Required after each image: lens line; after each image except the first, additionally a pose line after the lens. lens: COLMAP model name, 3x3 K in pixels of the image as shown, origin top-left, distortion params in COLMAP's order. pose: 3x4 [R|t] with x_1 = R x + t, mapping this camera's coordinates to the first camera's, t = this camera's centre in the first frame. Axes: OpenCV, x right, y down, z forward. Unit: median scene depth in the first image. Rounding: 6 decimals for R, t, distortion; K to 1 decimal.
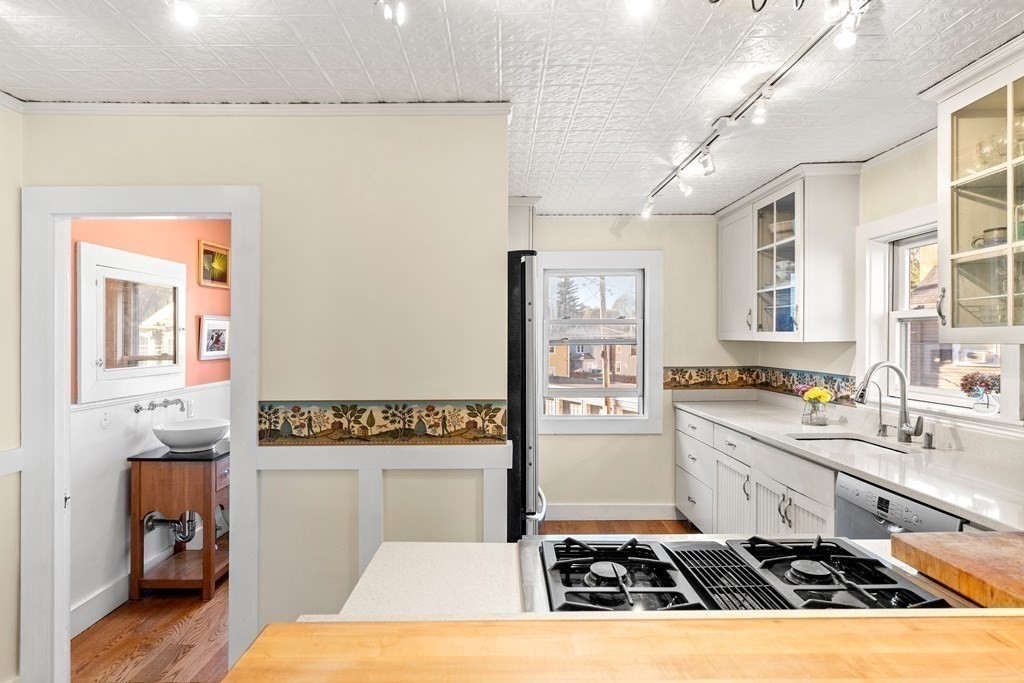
lens RADIAL K [[538.3, 0, 515.4], [0, 538.3, 339.8], [0, 0, 1]] dist [-0.003016, 0.000019]
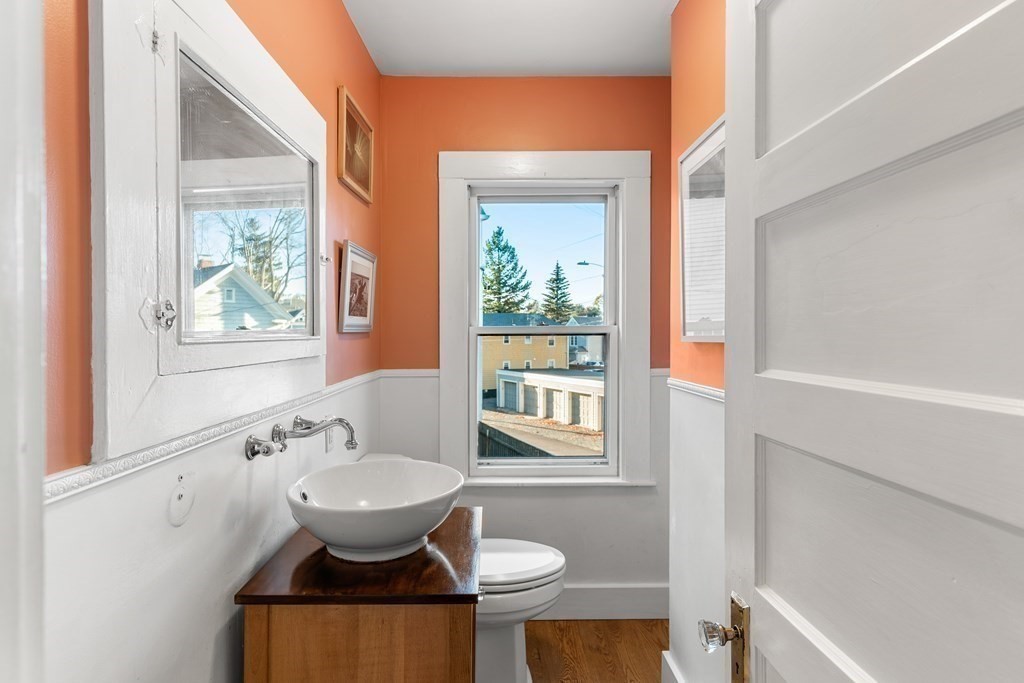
lens RADIAL K [[510.0, 0, 508.1], [0, 510.0, 336.8], [0, 0, 1]] dist [0.006223, -0.000102]
pose [[0.999993, 0.000546, 0.003659, -0.457934], [-0.000568, 0.999982, 0.005941, 0.041602], [-0.003656, -0.005943, 0.999976, 0.559859]]
